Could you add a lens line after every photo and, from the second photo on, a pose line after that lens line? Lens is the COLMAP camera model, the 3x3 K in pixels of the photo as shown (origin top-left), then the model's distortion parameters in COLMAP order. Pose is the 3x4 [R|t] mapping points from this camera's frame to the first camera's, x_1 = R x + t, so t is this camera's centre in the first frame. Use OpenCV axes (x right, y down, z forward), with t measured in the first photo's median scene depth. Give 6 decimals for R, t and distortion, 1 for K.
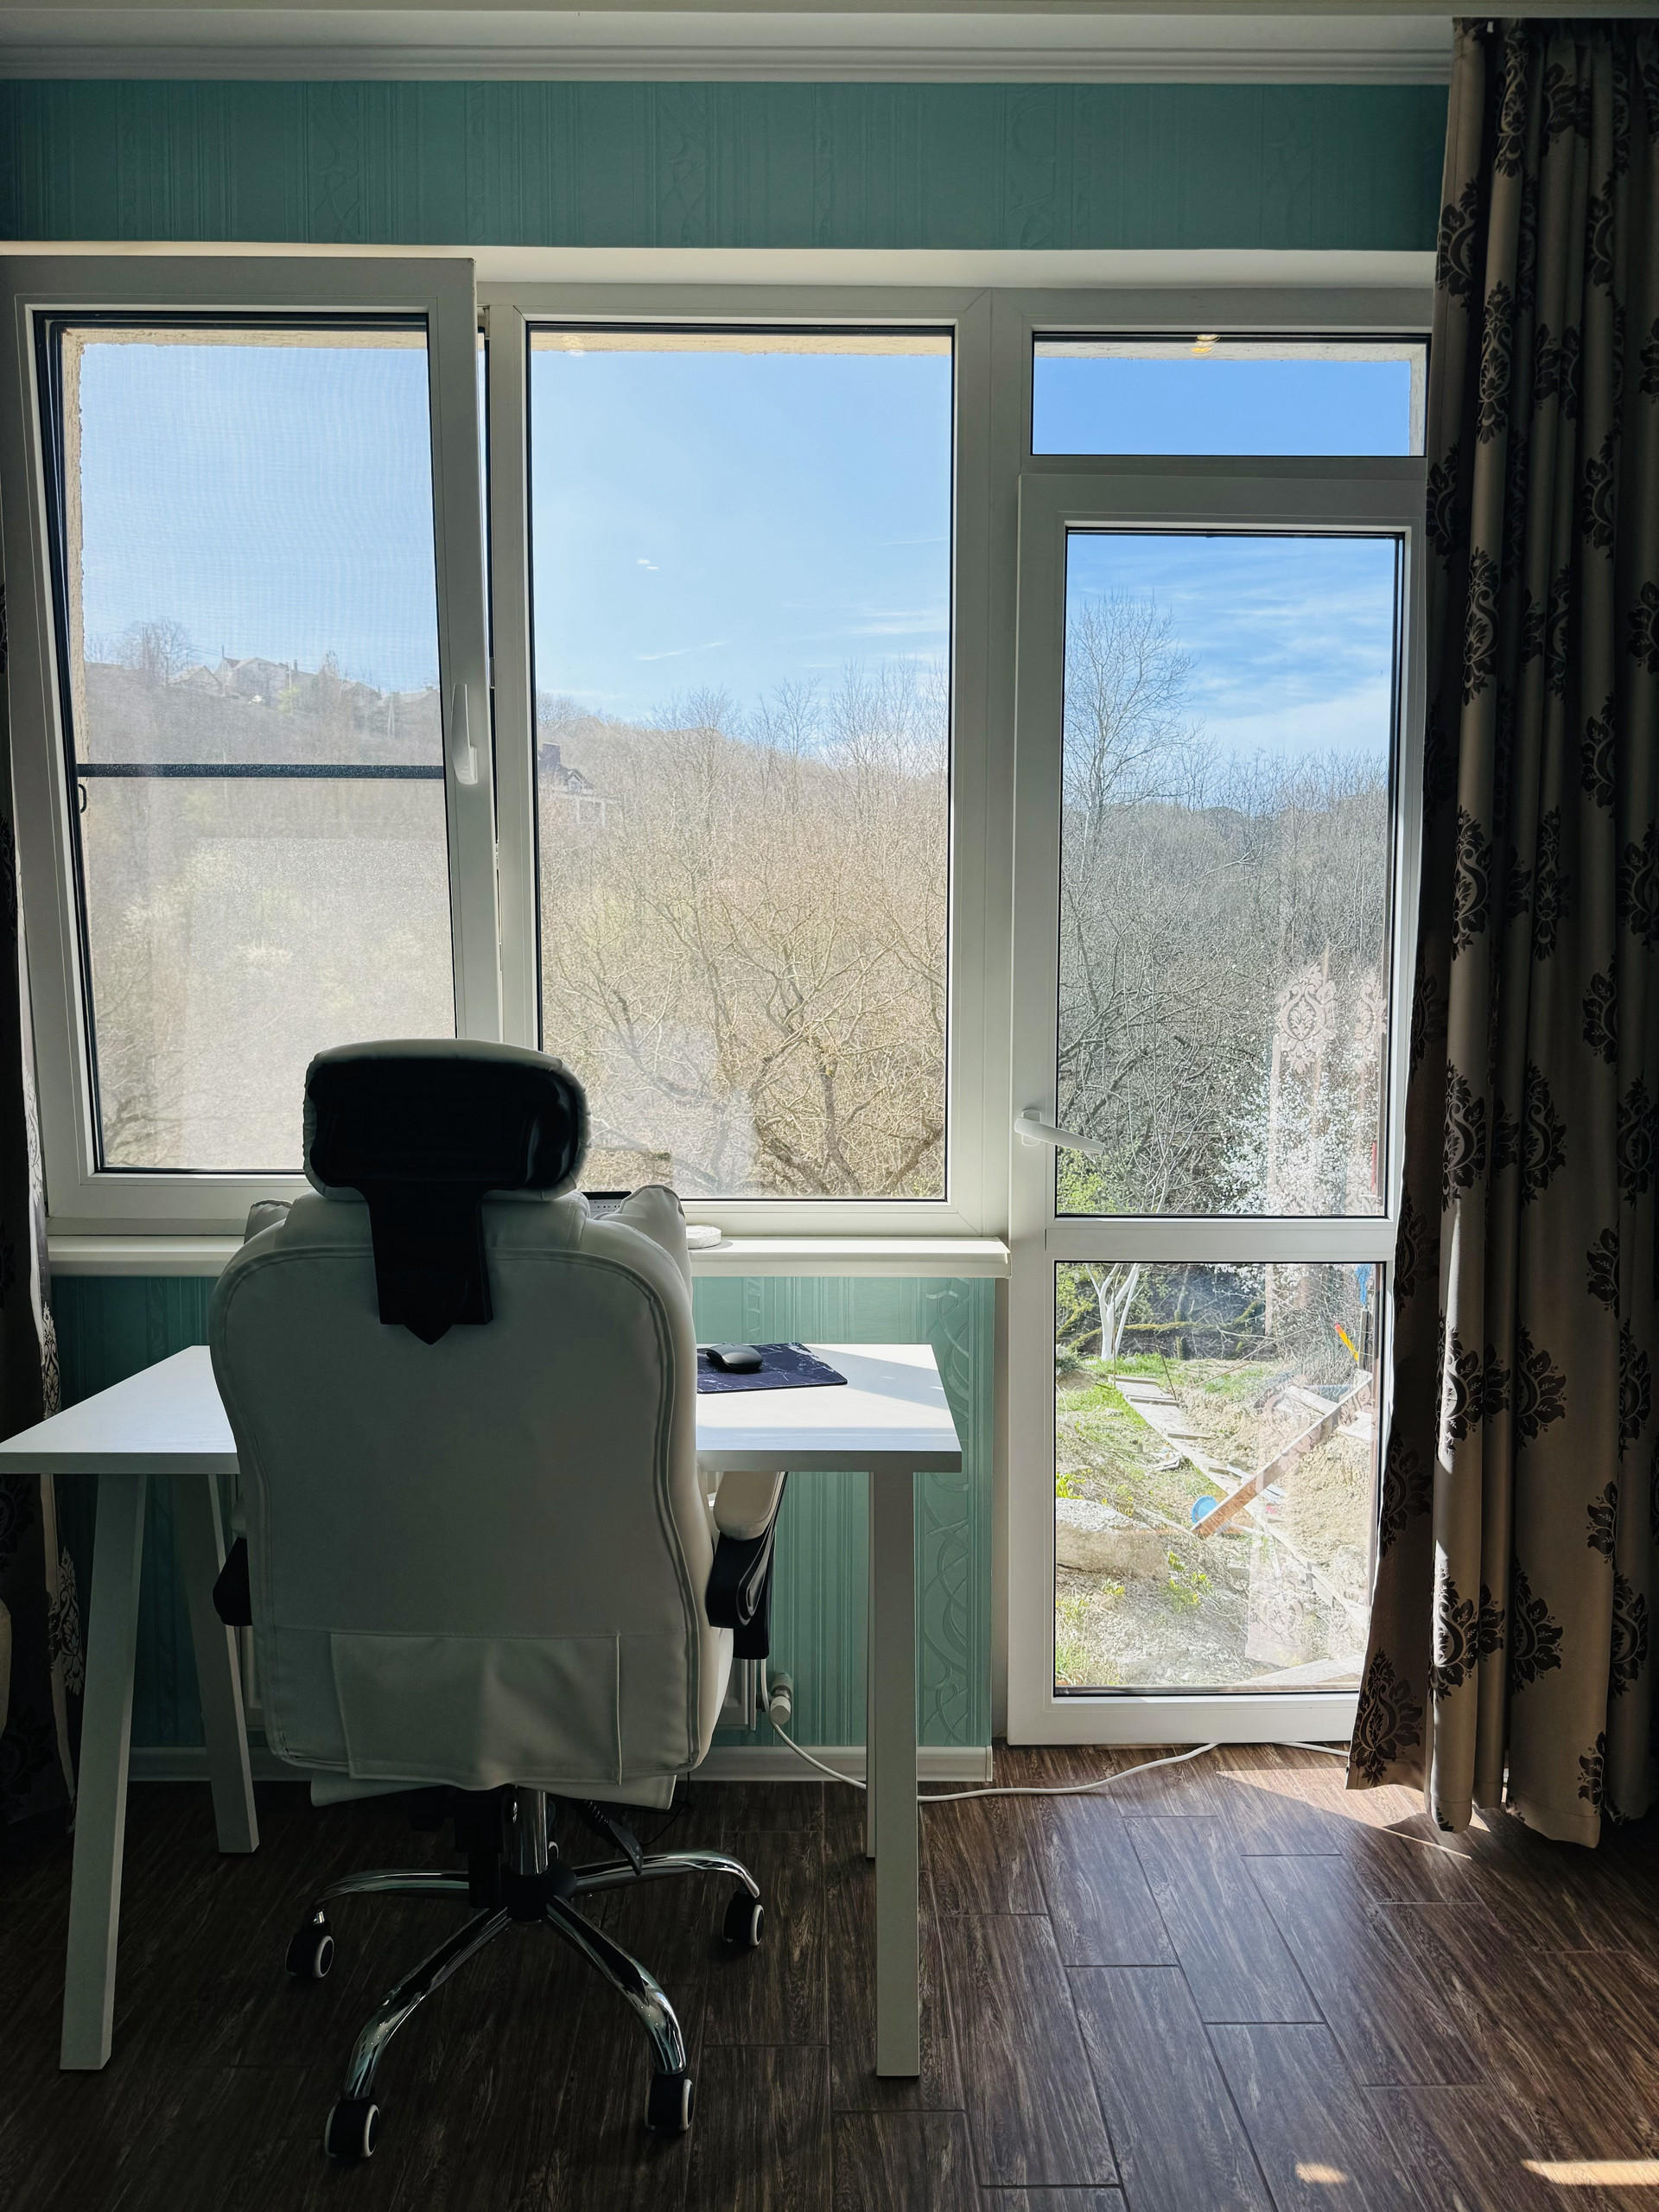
lens RADIAL K [[1574.8, 0, 829.5], [0, 1574.8, 1106.0], [0, 0, 1]] dist [0.049648, -0.059818]
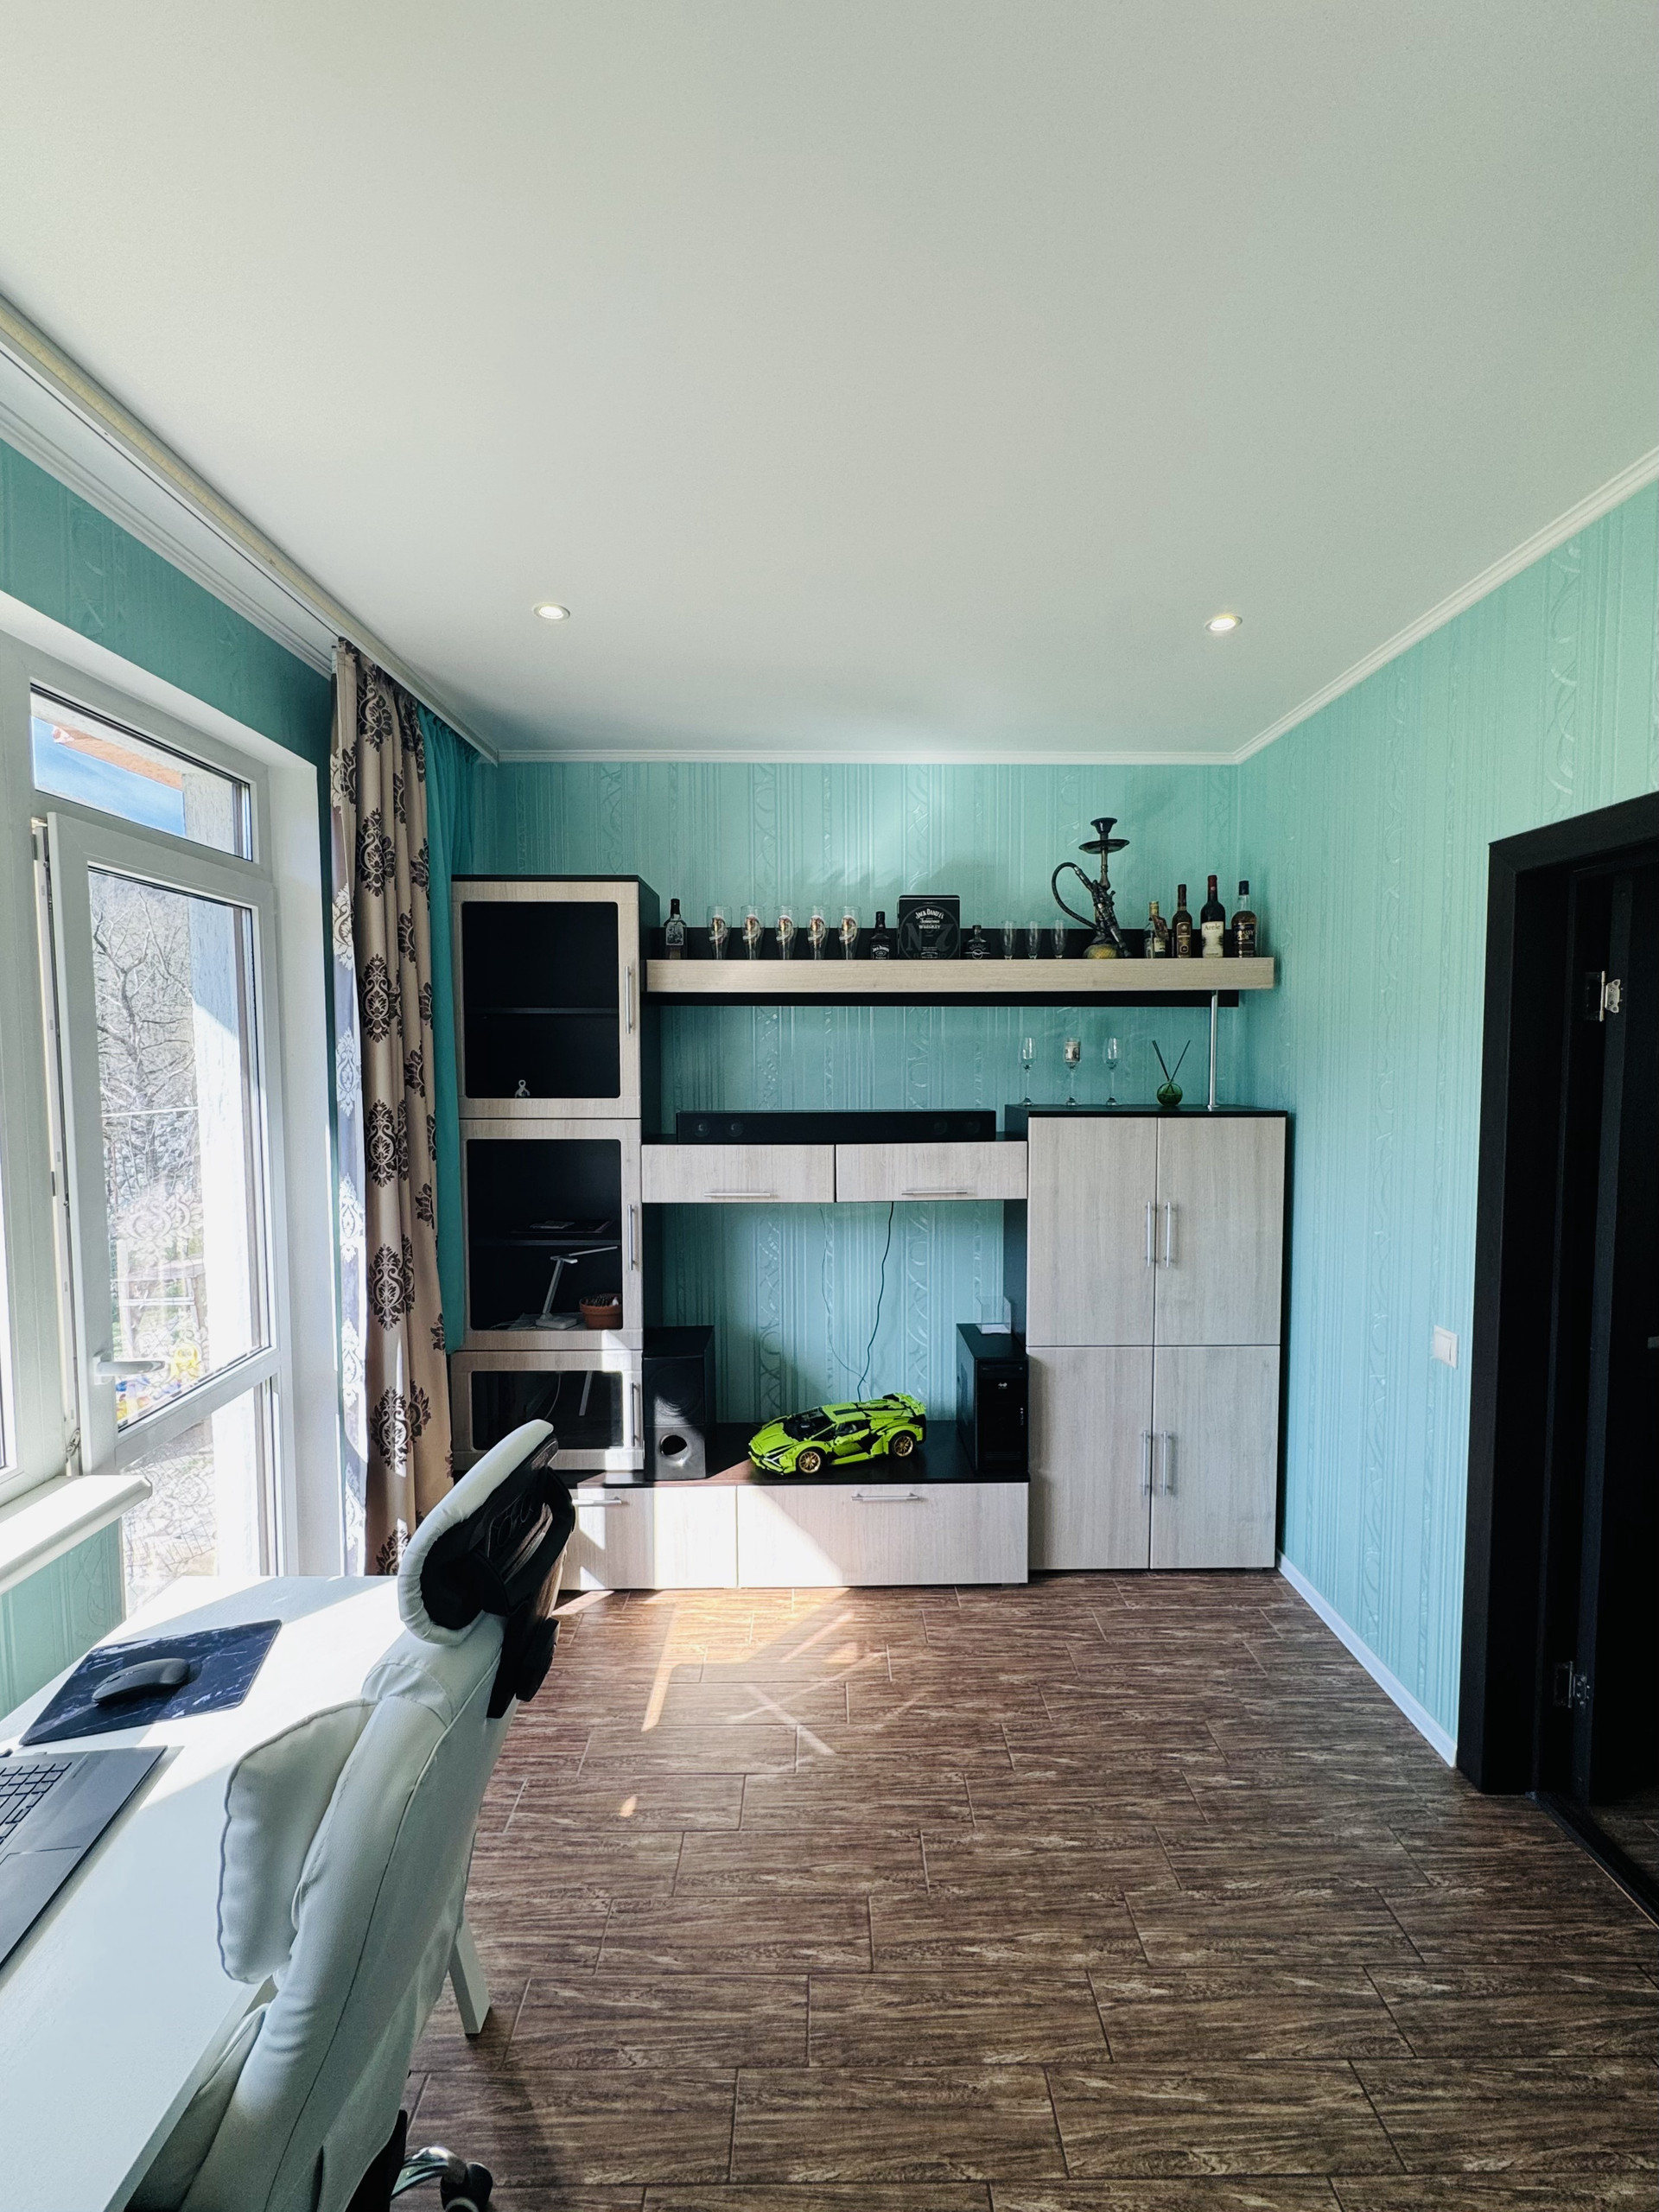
lens RADIAL K [[876.8, 0, 841.8], [0, 876.8, 1098.2], [0, 0, 1]] dist [0.000479, 0.000175]
pose [[0.006158, -0.030196, 0.999525, -0.683775], [0.063555, 0.997535, 0.029744, -0.222901], [-0.997959, 0.063341, 0.008061, 0.564197]]
